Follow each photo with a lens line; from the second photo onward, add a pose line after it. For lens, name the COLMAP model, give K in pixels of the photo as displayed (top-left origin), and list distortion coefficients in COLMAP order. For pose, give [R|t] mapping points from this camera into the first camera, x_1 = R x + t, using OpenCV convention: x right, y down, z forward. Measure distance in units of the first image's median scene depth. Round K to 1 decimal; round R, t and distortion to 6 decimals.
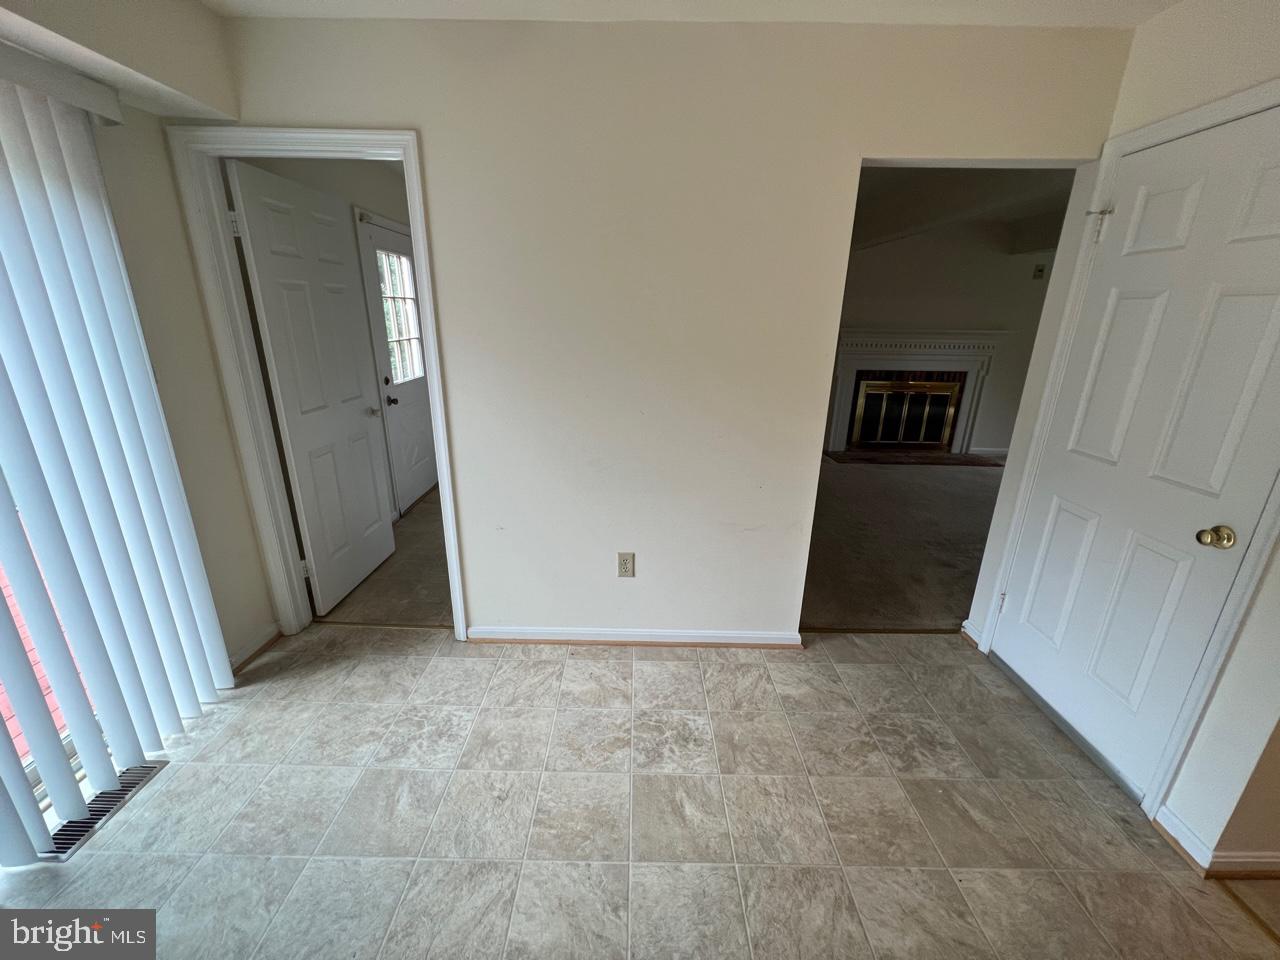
lens RADIAL K [[512.6, 0, 646.0], [0, 512.6, 479.7], [0, 0, 1]] dist [-0.000399, -0.000365]
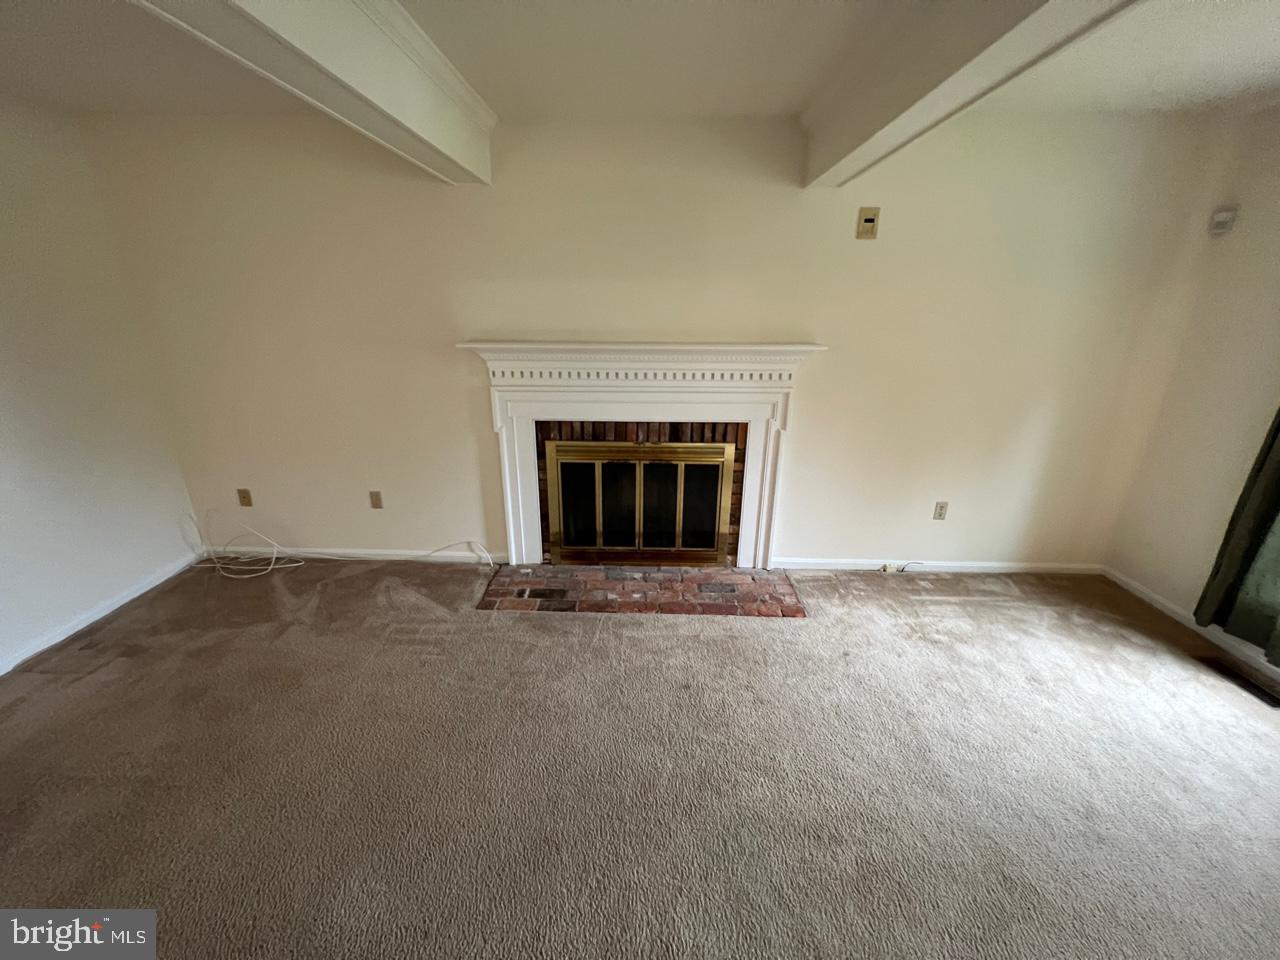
lens RADIAL K [[512.6, 0, 642.6], [0, 512.6, 480.4], [0, 0, 1]] dist [-0.000399, -0.000365]
pose [[0.999928, -0.006731, -0.009897, 0.522571], [0.006993, 0.999620, 0.026660, -0.165969], [0.009714, -0.026727, 0.999596, 0.475693]]
